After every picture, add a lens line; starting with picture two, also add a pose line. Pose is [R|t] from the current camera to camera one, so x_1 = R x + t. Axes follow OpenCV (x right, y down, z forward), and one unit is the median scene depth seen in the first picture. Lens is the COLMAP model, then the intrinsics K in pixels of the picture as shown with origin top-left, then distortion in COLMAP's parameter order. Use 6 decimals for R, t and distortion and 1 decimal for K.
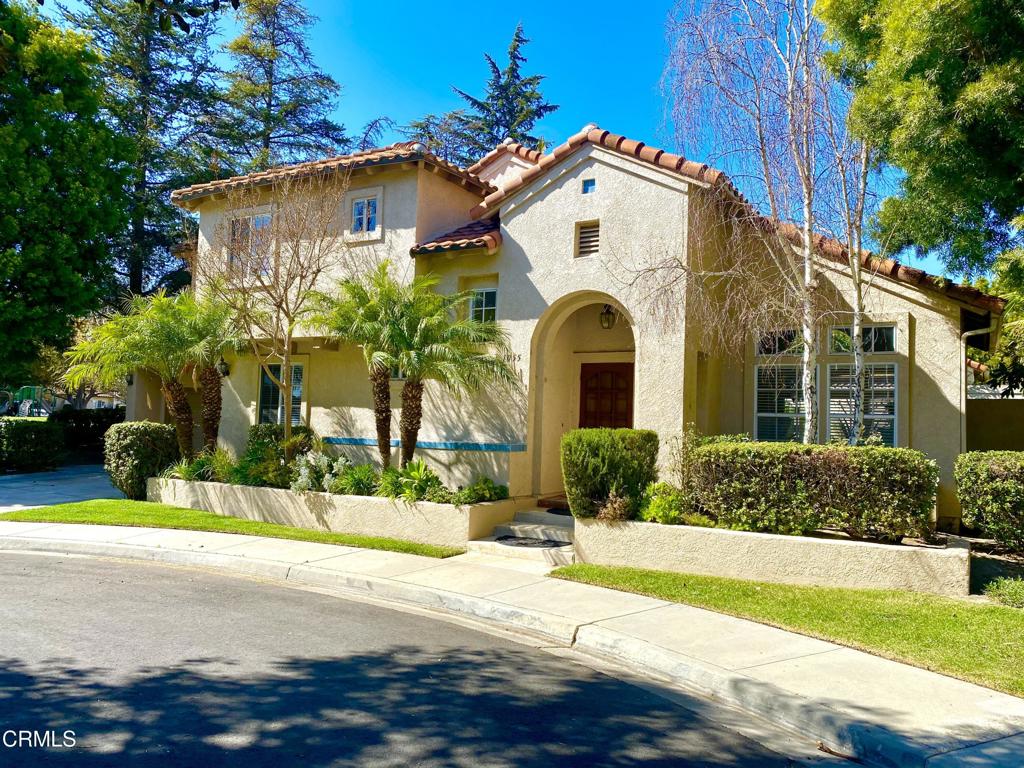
lens RADIAL K [[773.7, 0, 512.0], [0, 773.7, 384.0], [0, 0, 1]] dist [0.072016, -0.082982]
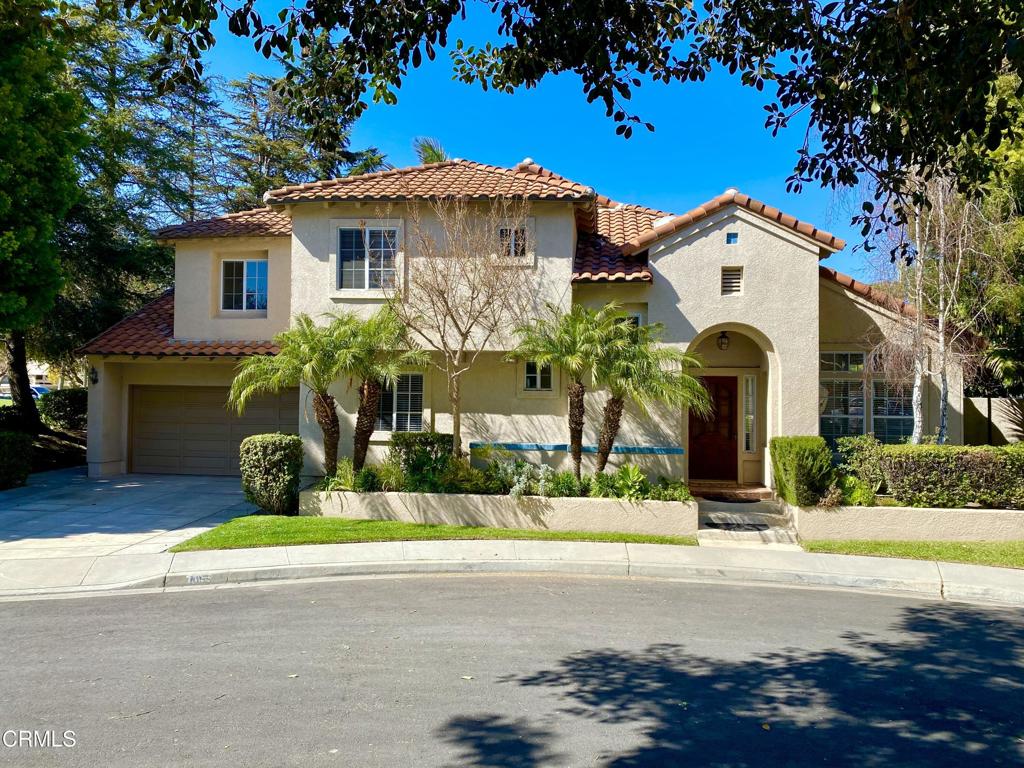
lens RADIAL K [[781.8, 0, 512.0], [0, 781.8, 384.0], [0, 0, 1]] dist [0.015235, 0.000105]
pose [[0.914418, -0.015718, 0.404465, -0.744031], [-0.006186, 0.998586, 0.052792, -0.086171], [-0.404723, -0.050776, 0.913029, -0.016100]]
